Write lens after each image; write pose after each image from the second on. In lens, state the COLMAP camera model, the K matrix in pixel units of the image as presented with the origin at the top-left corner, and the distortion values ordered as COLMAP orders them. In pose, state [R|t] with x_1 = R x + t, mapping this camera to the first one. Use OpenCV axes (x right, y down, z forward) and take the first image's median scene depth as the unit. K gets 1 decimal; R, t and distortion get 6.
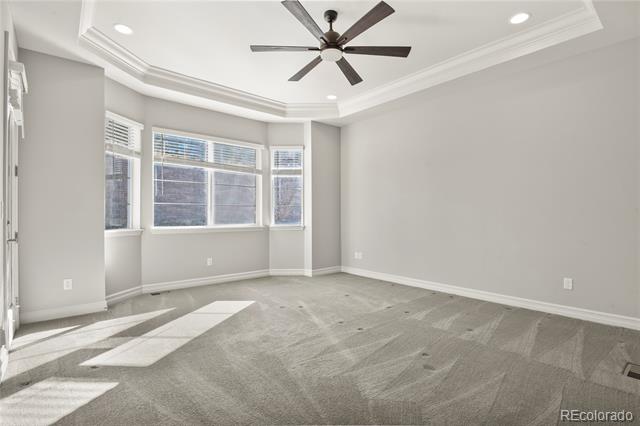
lens RADIAL K [[308.8, 0, 322.3], [0, 308.8, 215.3], [0, 0, 1]] dist [-0.012496, -0.000742]
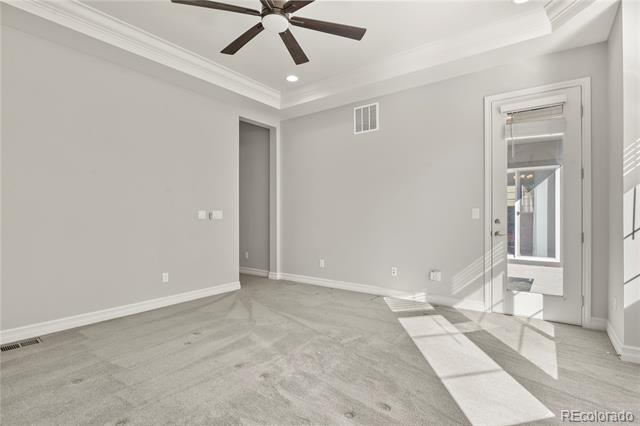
lens RADIAL K [[308.8, 0, 322.3], [0, 308.8, 215.3], [0, 0, 1]] dist [-0.012496, -0.000742]
pose [[-0.973528, -0.003265, -0.228545, 0.092089], [-0.005156, 0.999957, 0.007678, -0.001452], [0.228511, 0.008653, -0.973503, 1.953685]]
